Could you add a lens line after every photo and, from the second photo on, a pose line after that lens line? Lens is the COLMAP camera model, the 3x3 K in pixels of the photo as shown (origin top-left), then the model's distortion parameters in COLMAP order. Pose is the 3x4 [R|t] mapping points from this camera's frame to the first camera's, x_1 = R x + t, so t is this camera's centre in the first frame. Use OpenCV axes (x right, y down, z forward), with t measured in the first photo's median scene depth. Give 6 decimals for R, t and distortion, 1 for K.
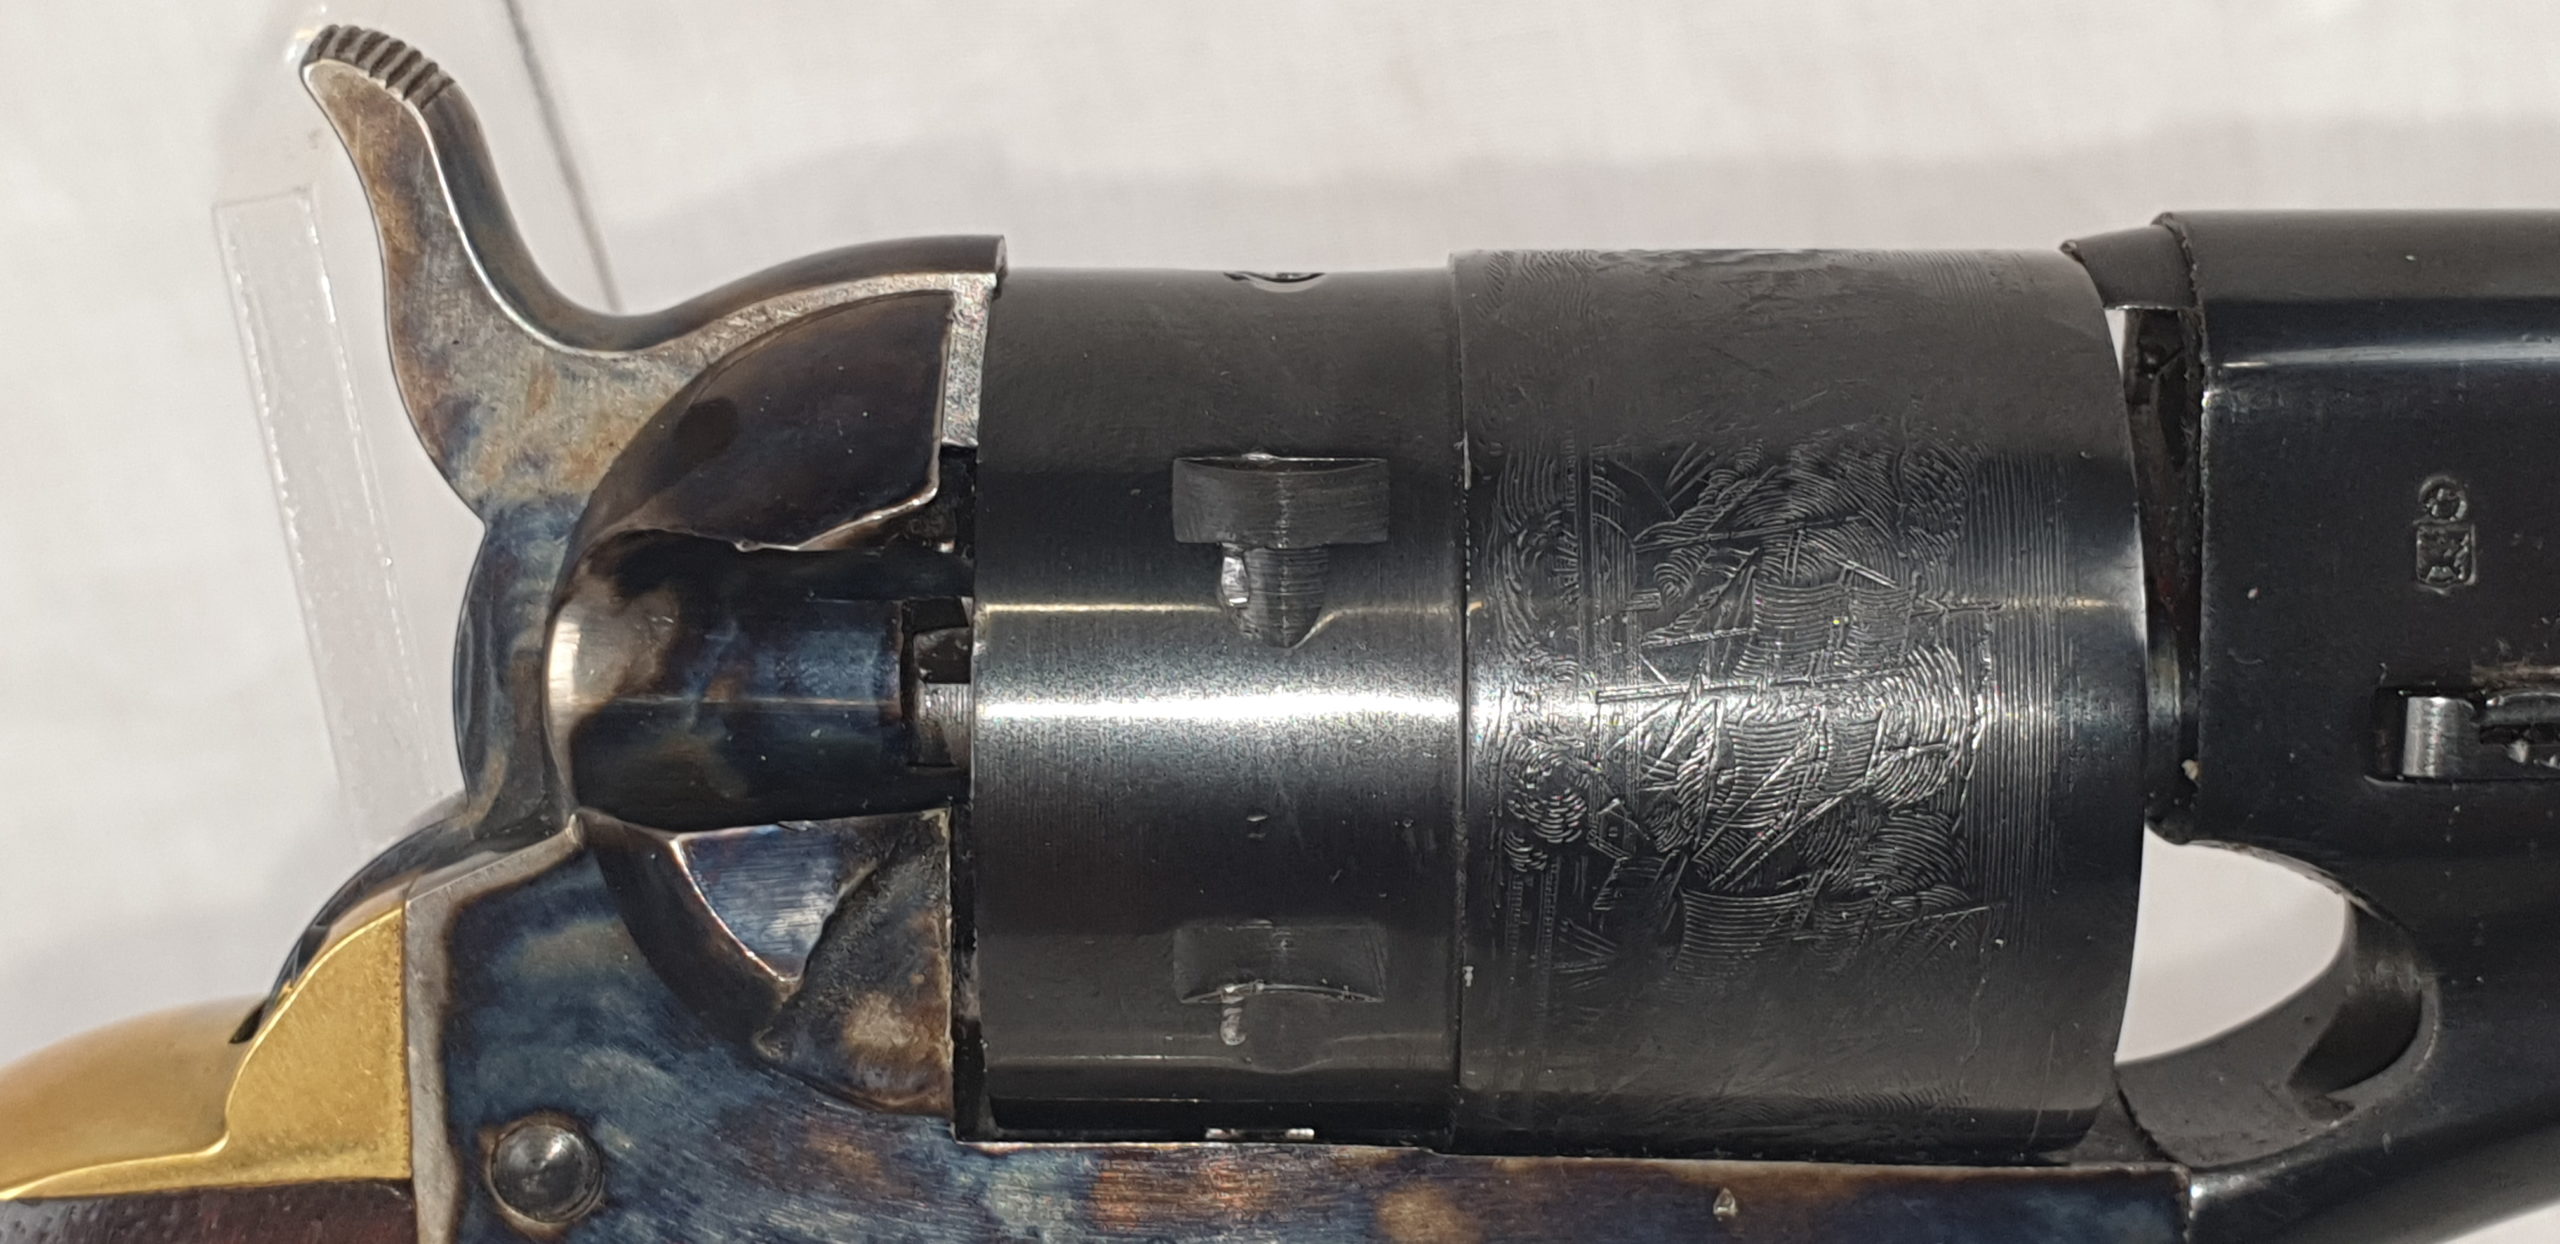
lens RADIAL K [[4365.3, 0, 1280.0], [0, 4365.3, 622.0], [0, 0, 1]] dist [0.028267, 0.040936]
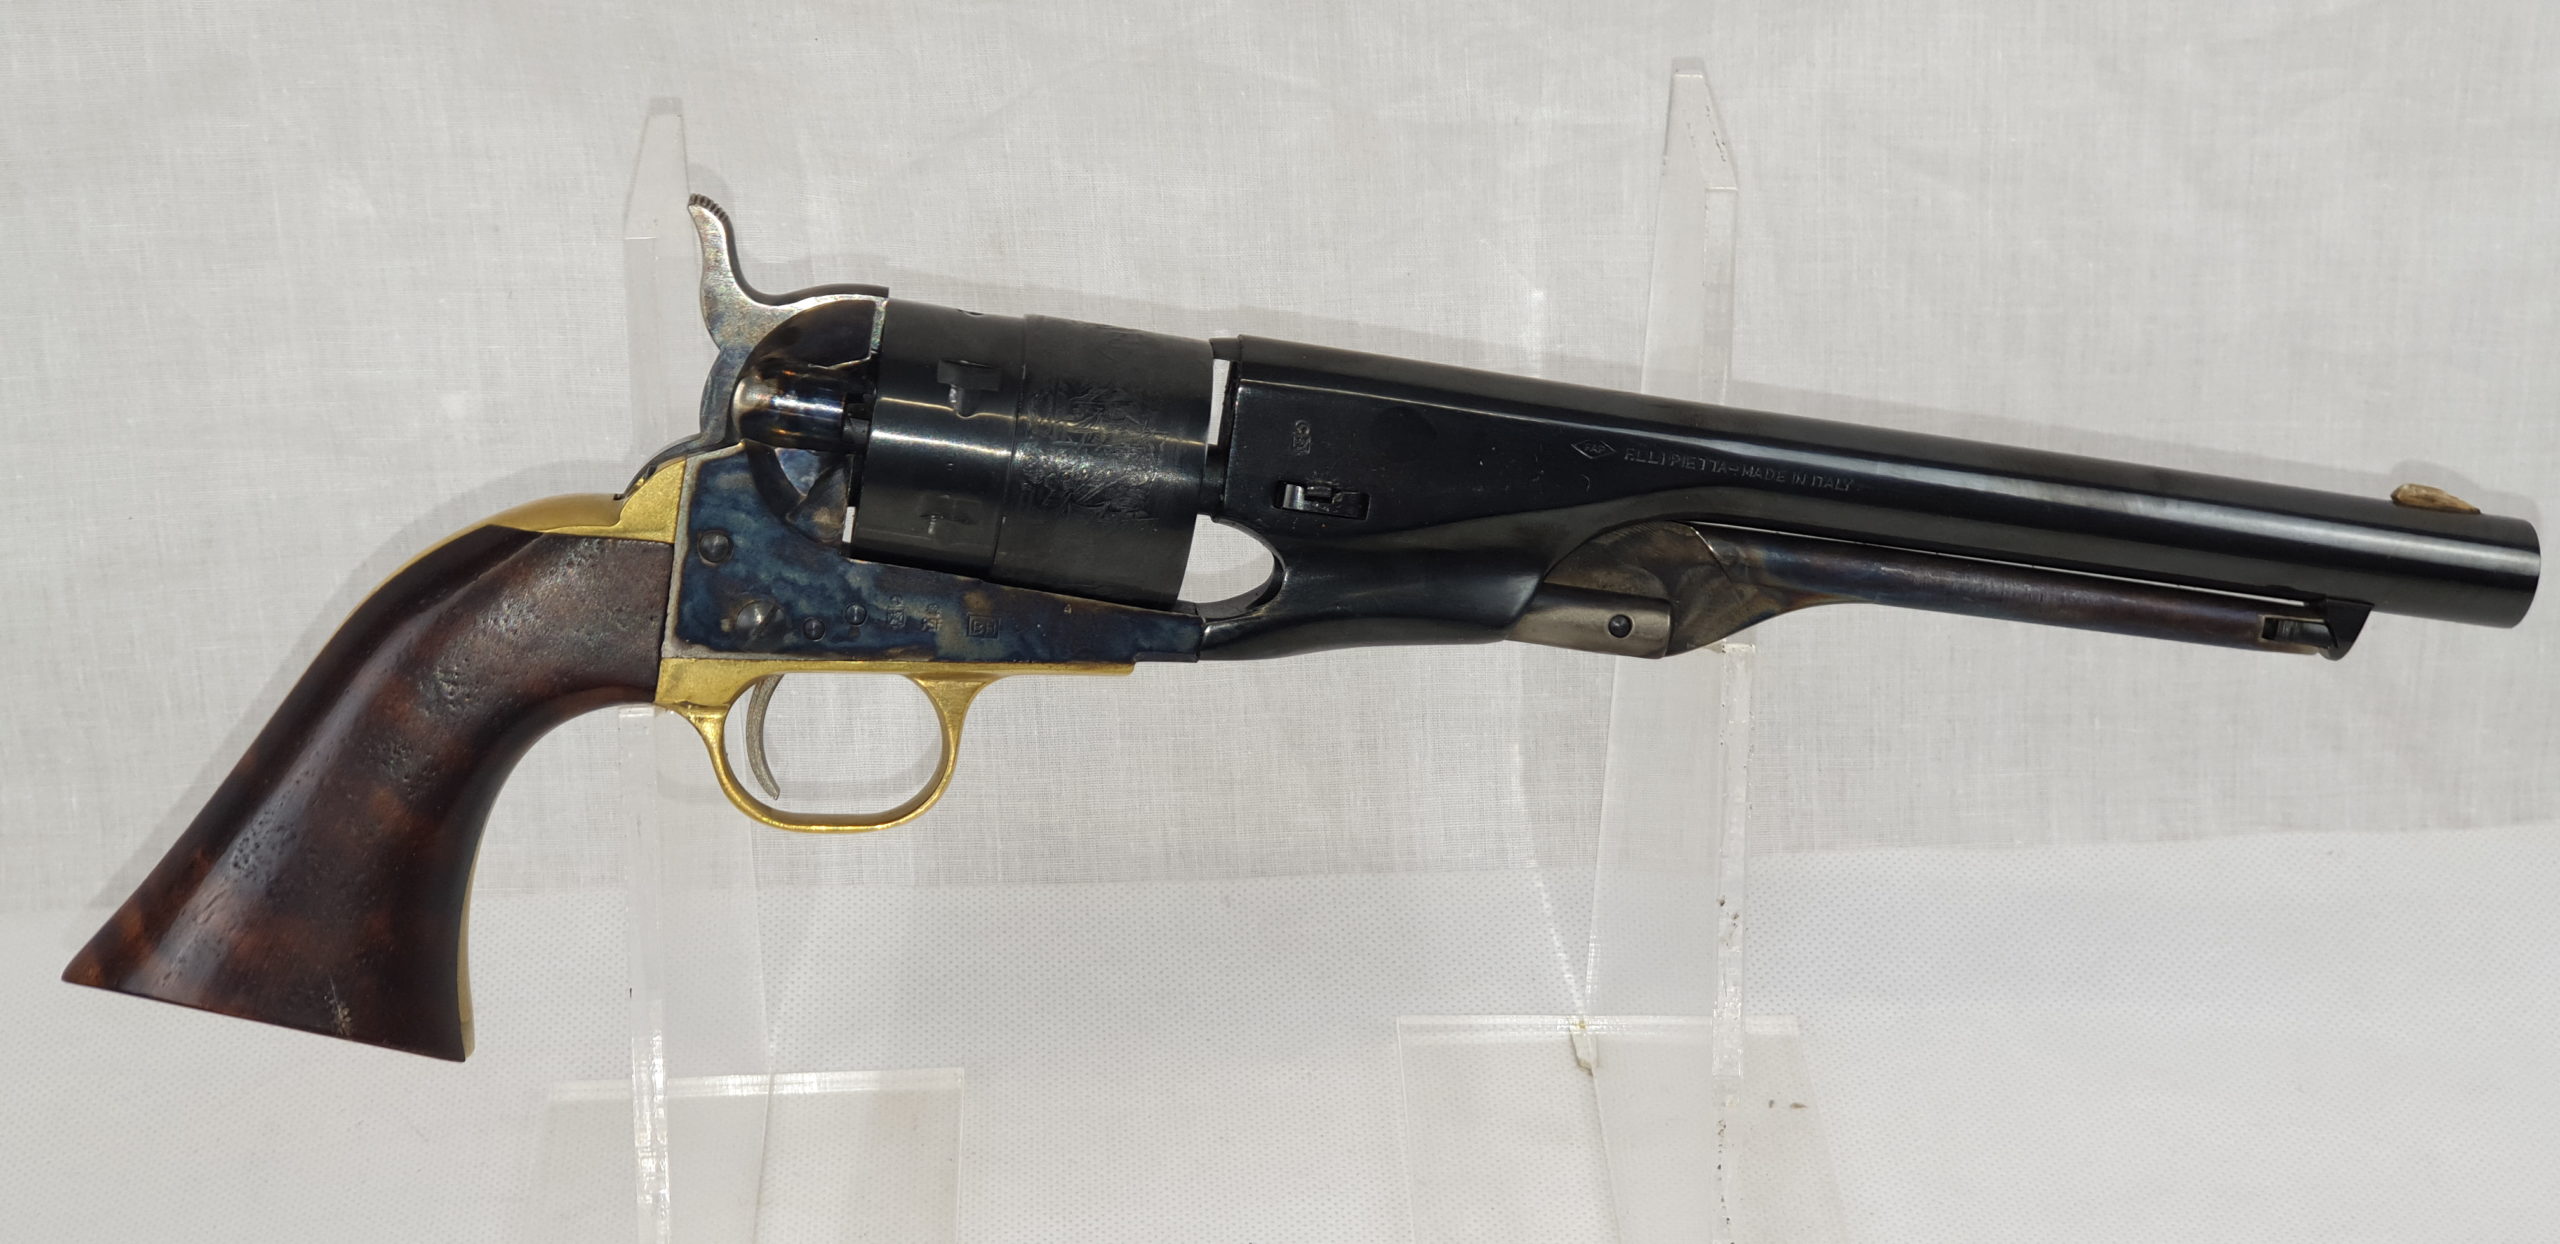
lens RADIAL K [[3681.9, 0, 1280.0], [0, 3681.9, 622.0], [0, 0, 1]] dist [0.014077, -0.770819]
pose [[0.980978, 0.140048, 0.134421, -0.115462], [-0.137802, 0.990121, -0.025917, 0.194319], [-0.136723, 0.006901, 0.990585, -1.801638]]
